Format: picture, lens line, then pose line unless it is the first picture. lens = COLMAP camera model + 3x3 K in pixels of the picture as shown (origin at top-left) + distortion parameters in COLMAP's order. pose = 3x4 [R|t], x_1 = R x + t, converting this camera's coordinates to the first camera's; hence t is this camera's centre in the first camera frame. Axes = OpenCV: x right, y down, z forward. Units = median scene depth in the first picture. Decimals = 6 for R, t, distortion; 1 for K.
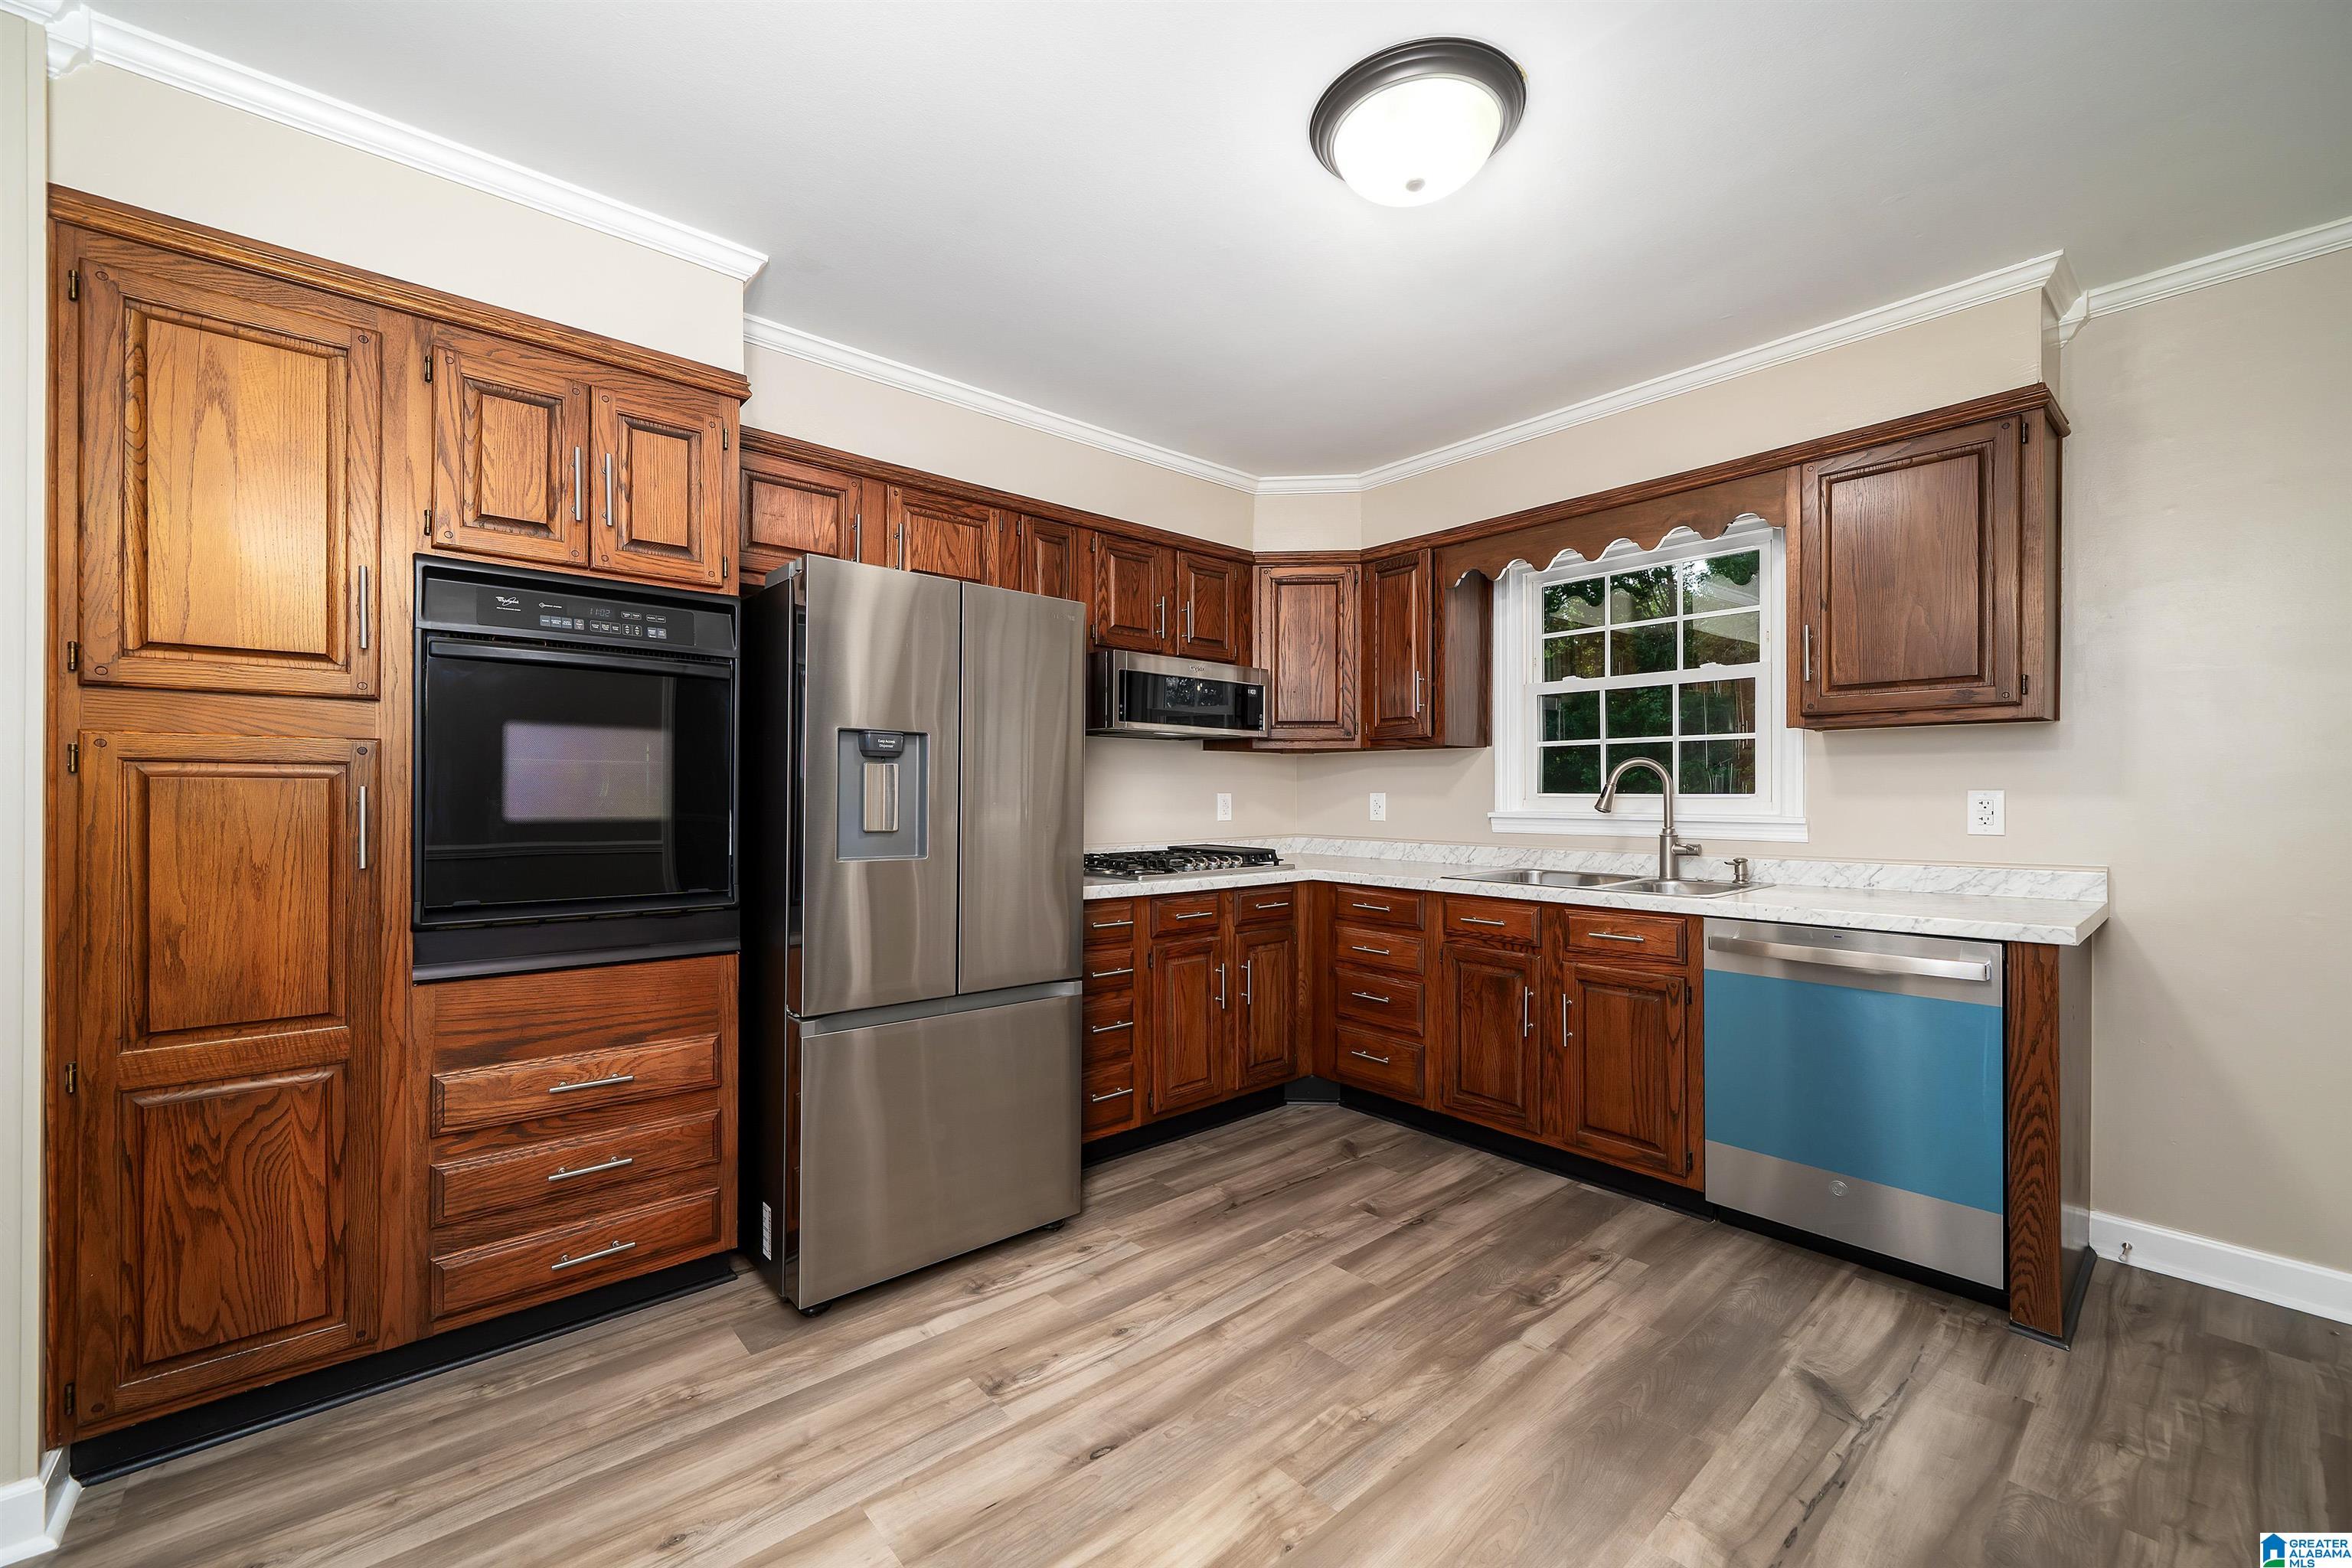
lens RADIAL K [[942.7, 0, 1176.0], [0, 942.7, 784.0], [0, 0, 1]] dist [-0.000376, -0.000224]
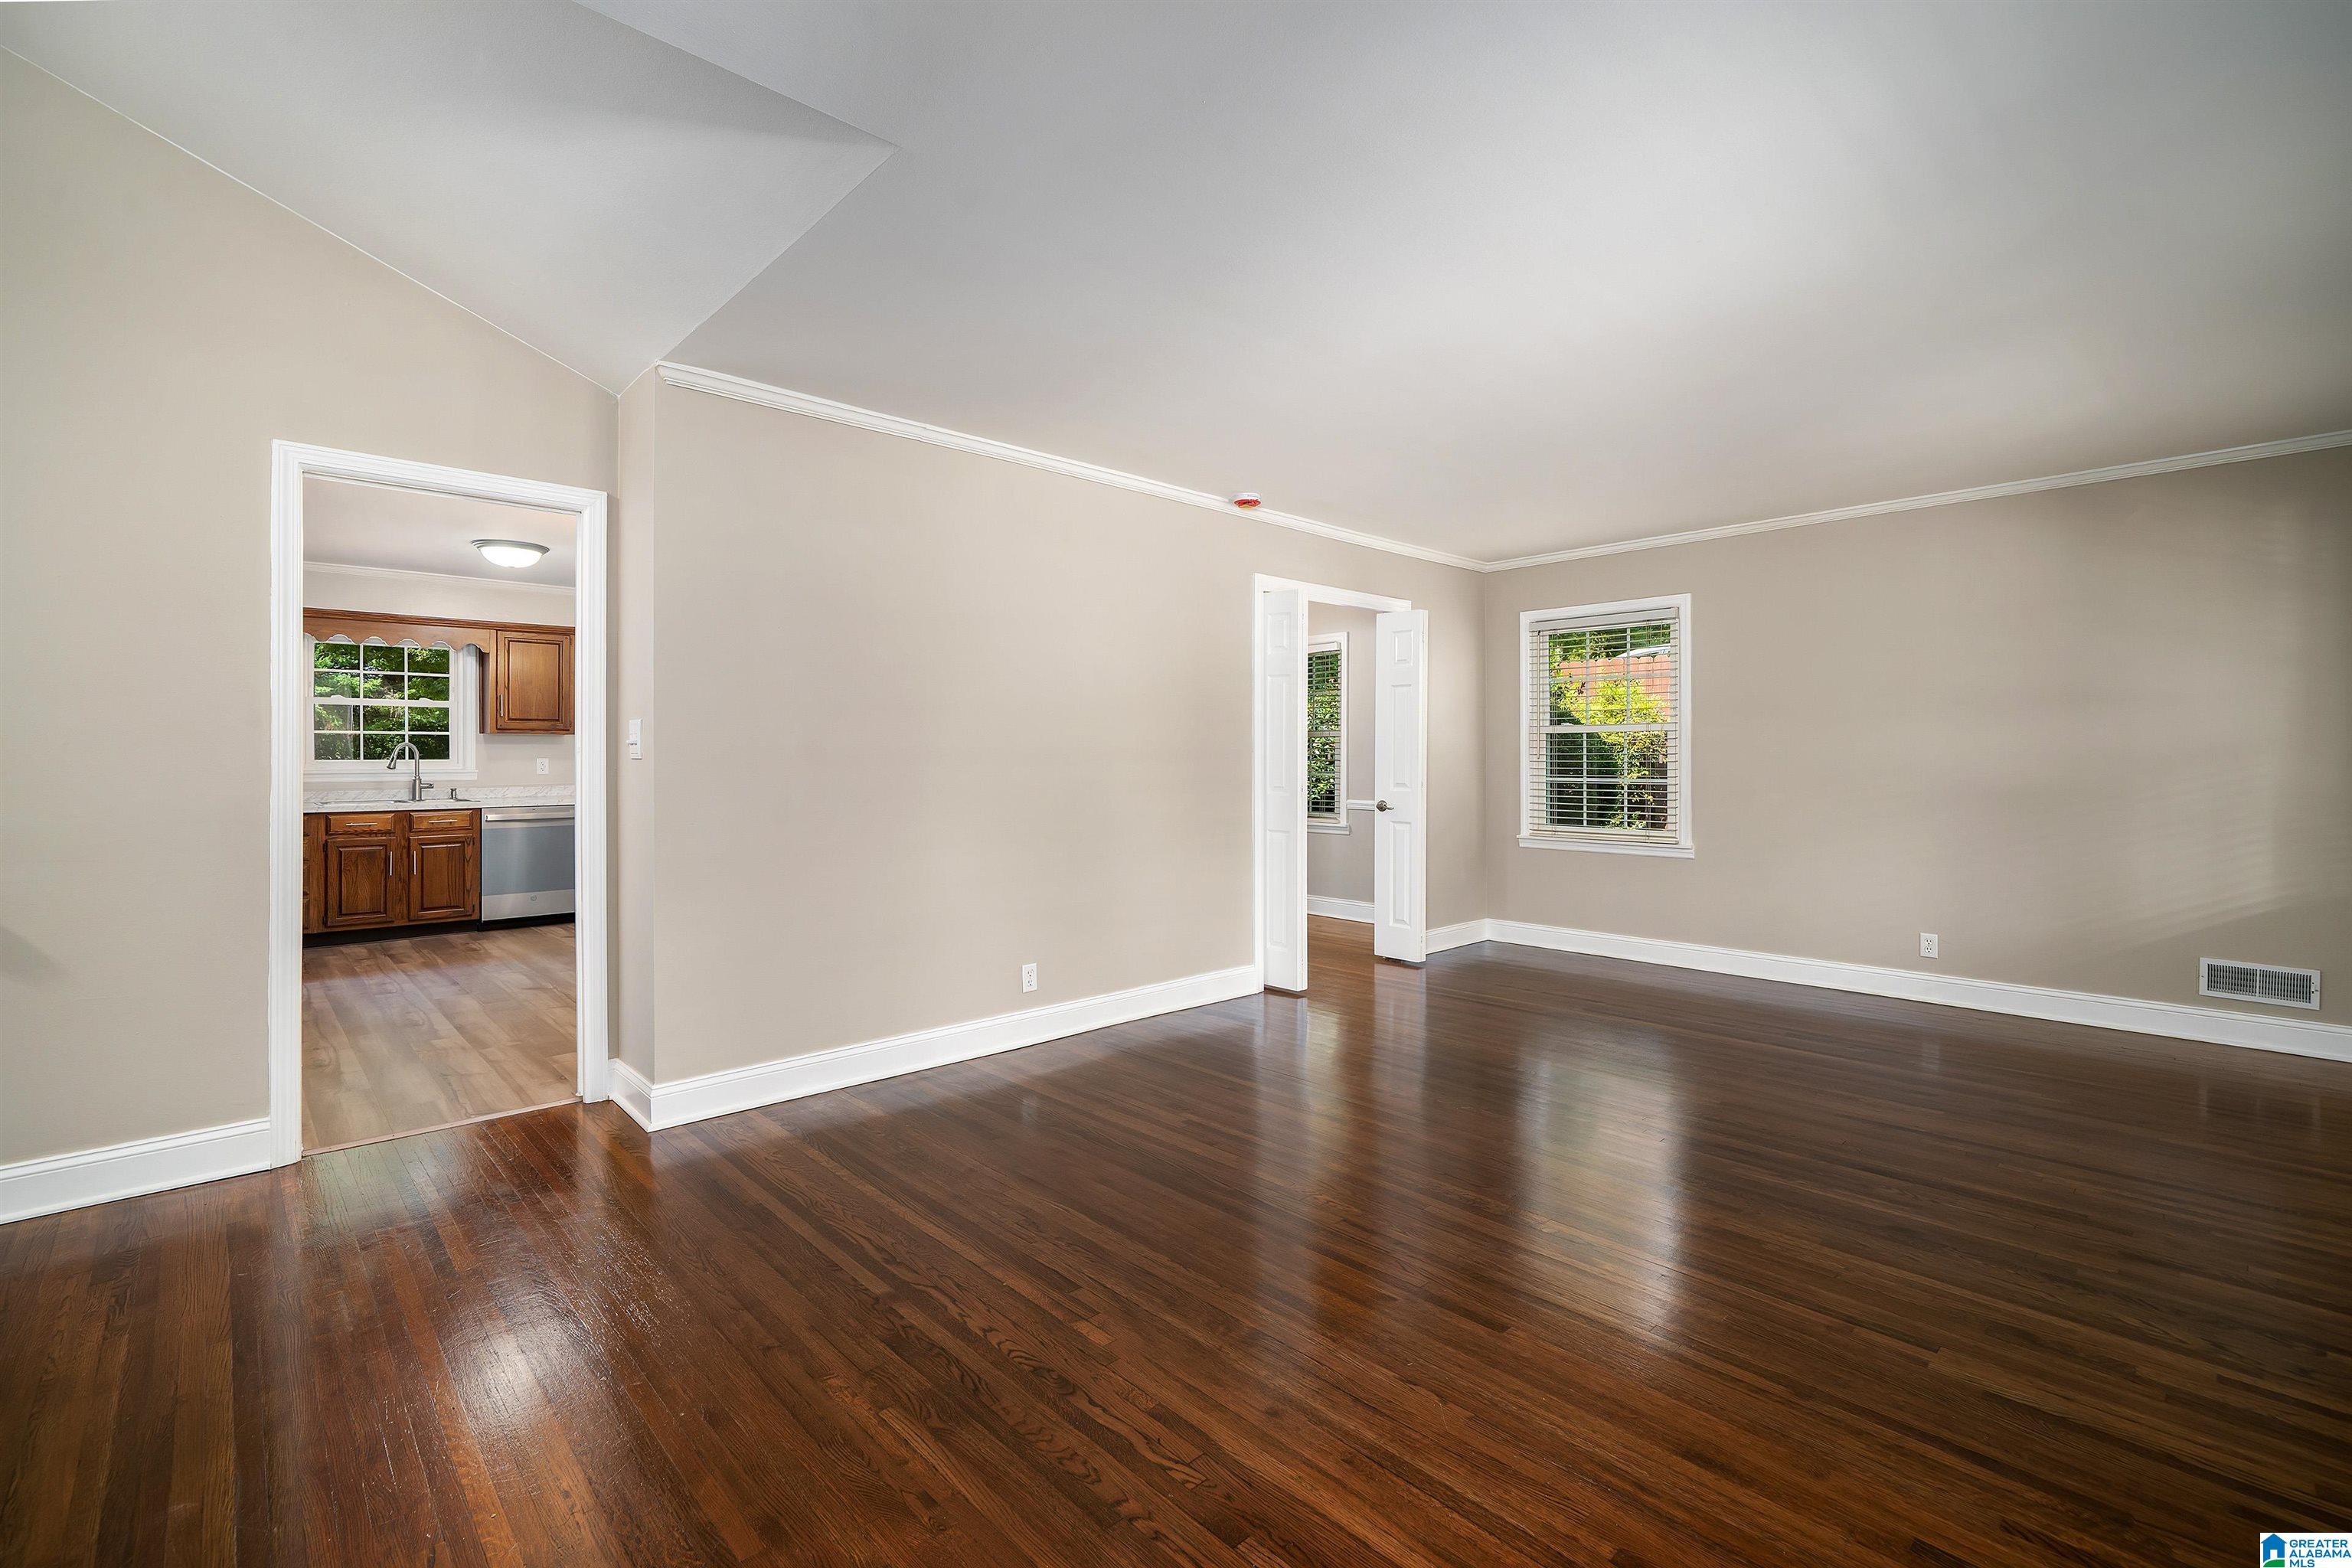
lens RADIAL K [[1042.1, 0, 1176.0], [0, 1042.1, 784.0], [0, 0, 1]] dist [-0.000760, -0.000004]
pose [[-0.011014, -0.013557, 0.999847, -1.911281], [-0.011159, 0.999847, 0.013434, 0.014850], [-0.999877, -0.011010, -0.011164, -0.699923]]
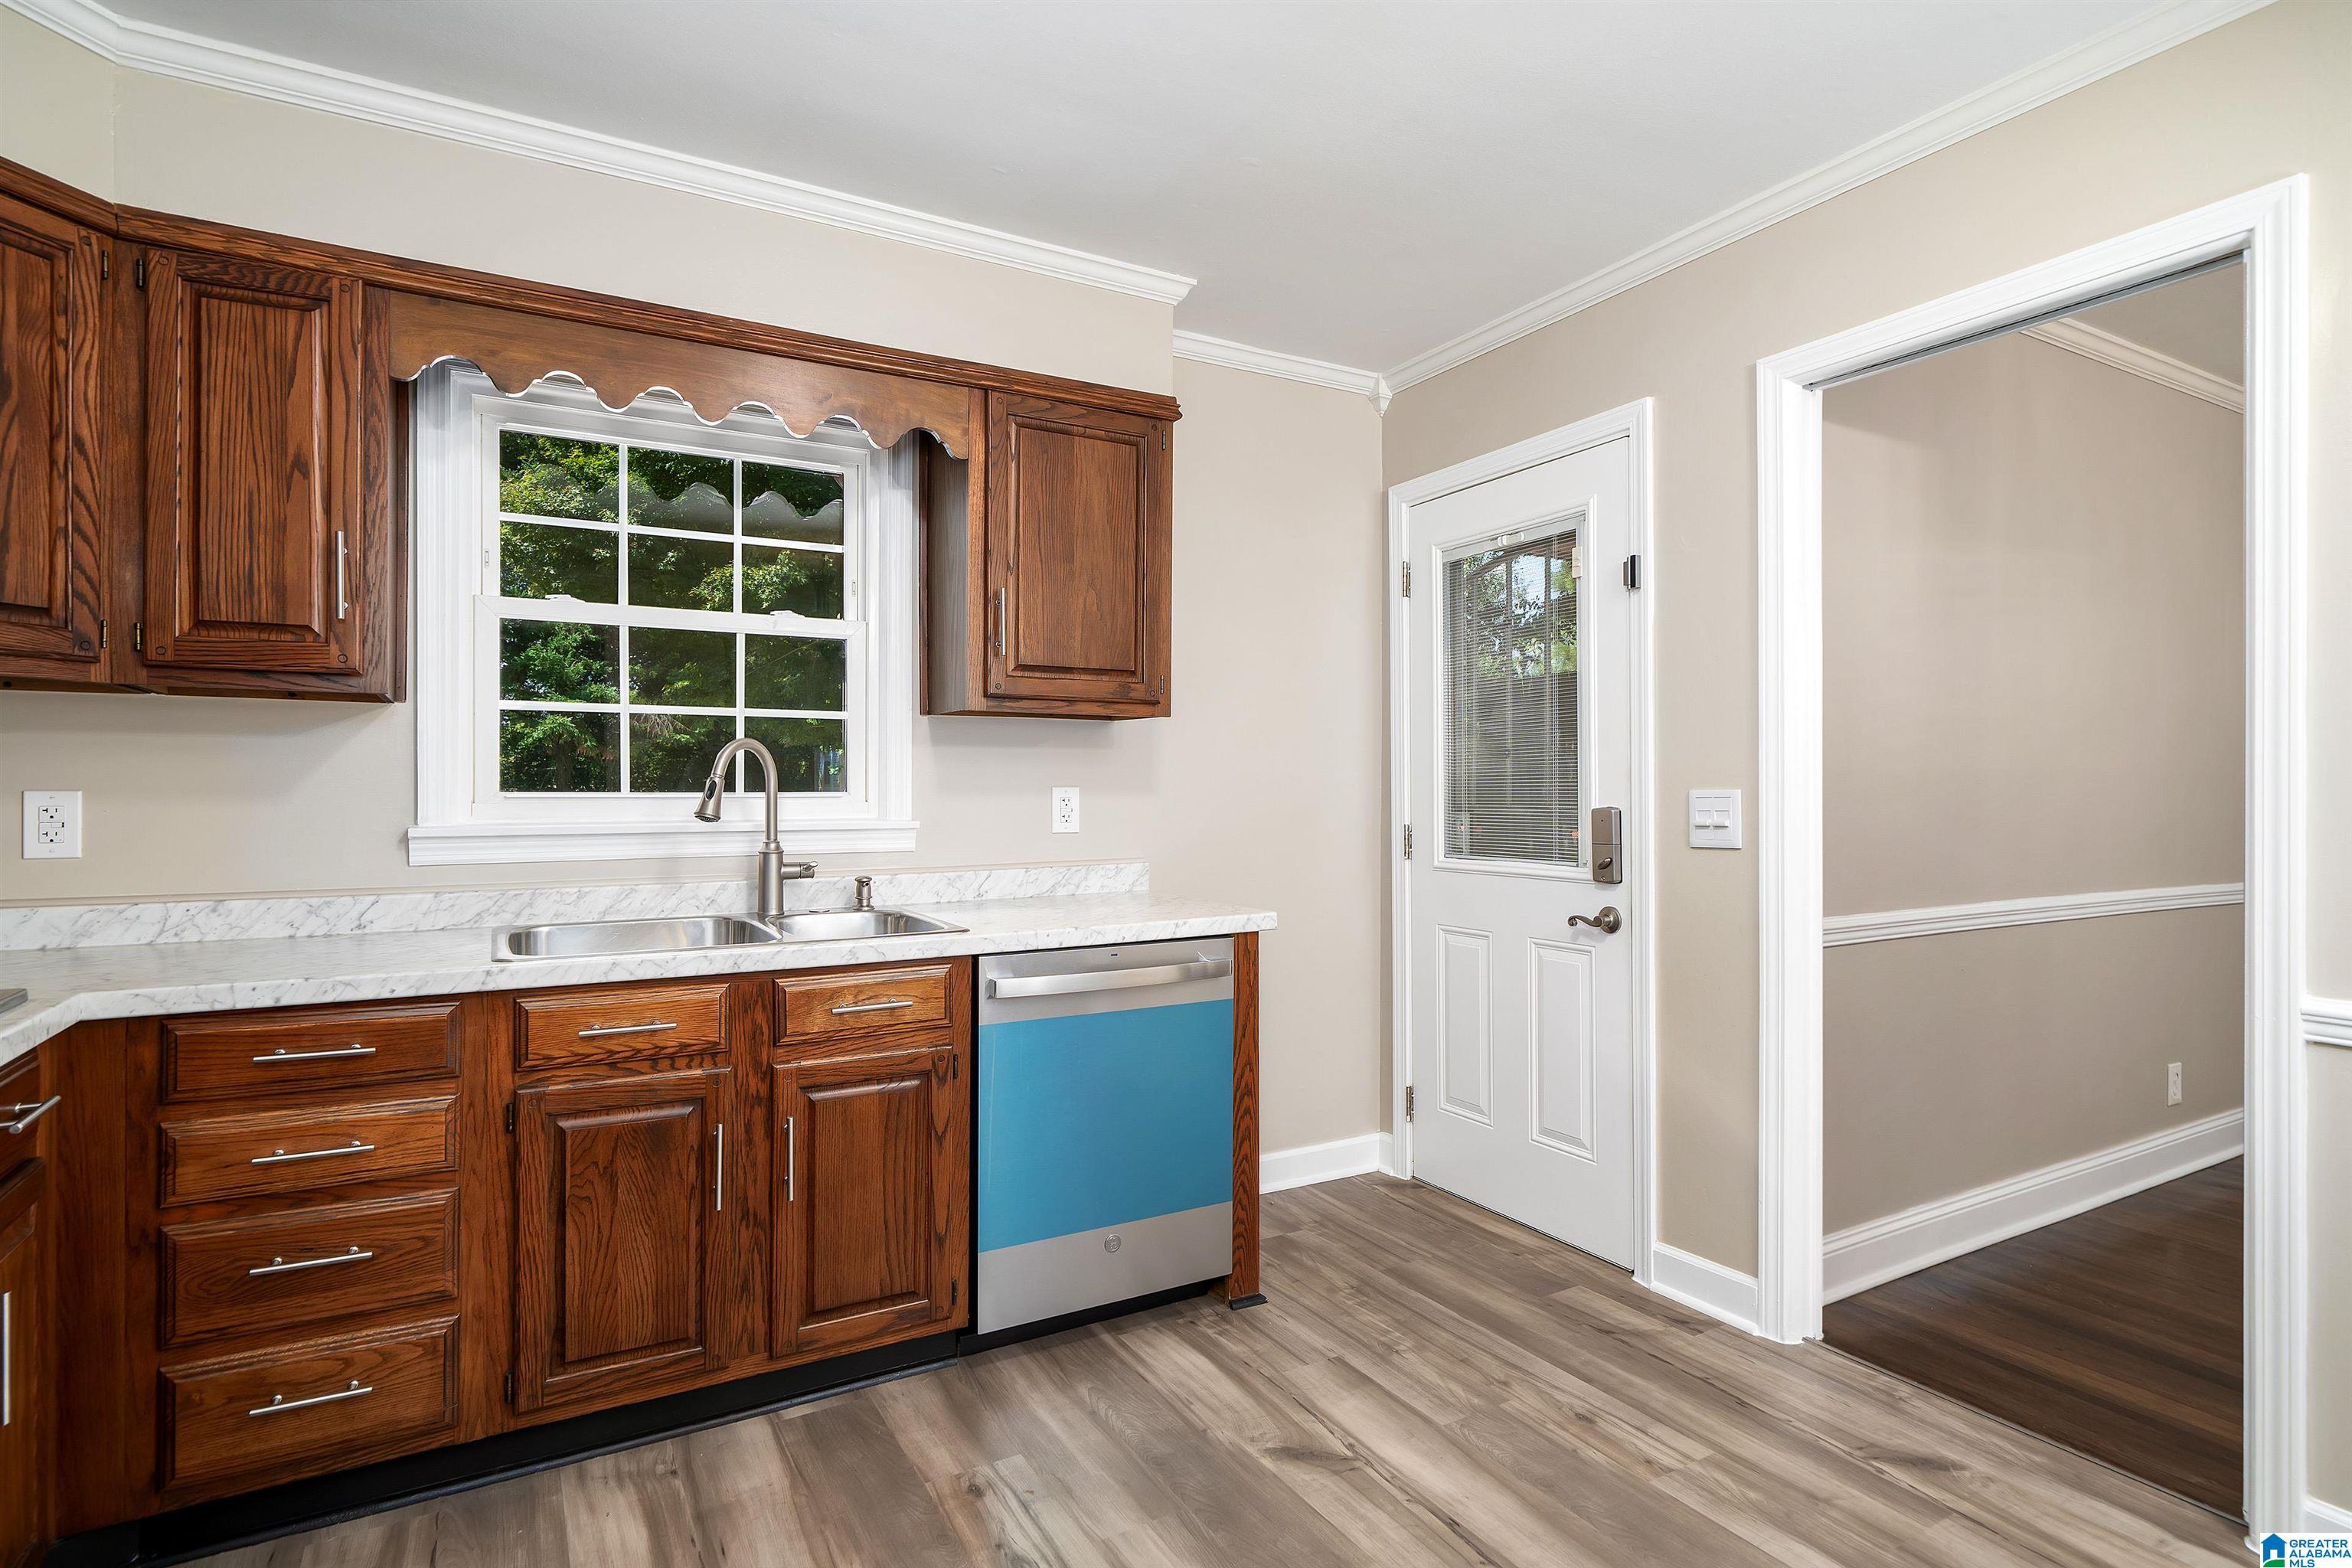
lens RADIAL K [[1178.5, 0, 1176.0], [0, 1178.5, 784.0], [0, 0, 1]] dist [-0.000882, 0.000056]
pose [[0.200380, 0.002882, 0.979714, -0.277699], [-0.008379, 0.999964, -0.001228, 0.003456], [-0.979682, -0.007963, 0.200397, 0.565291]]
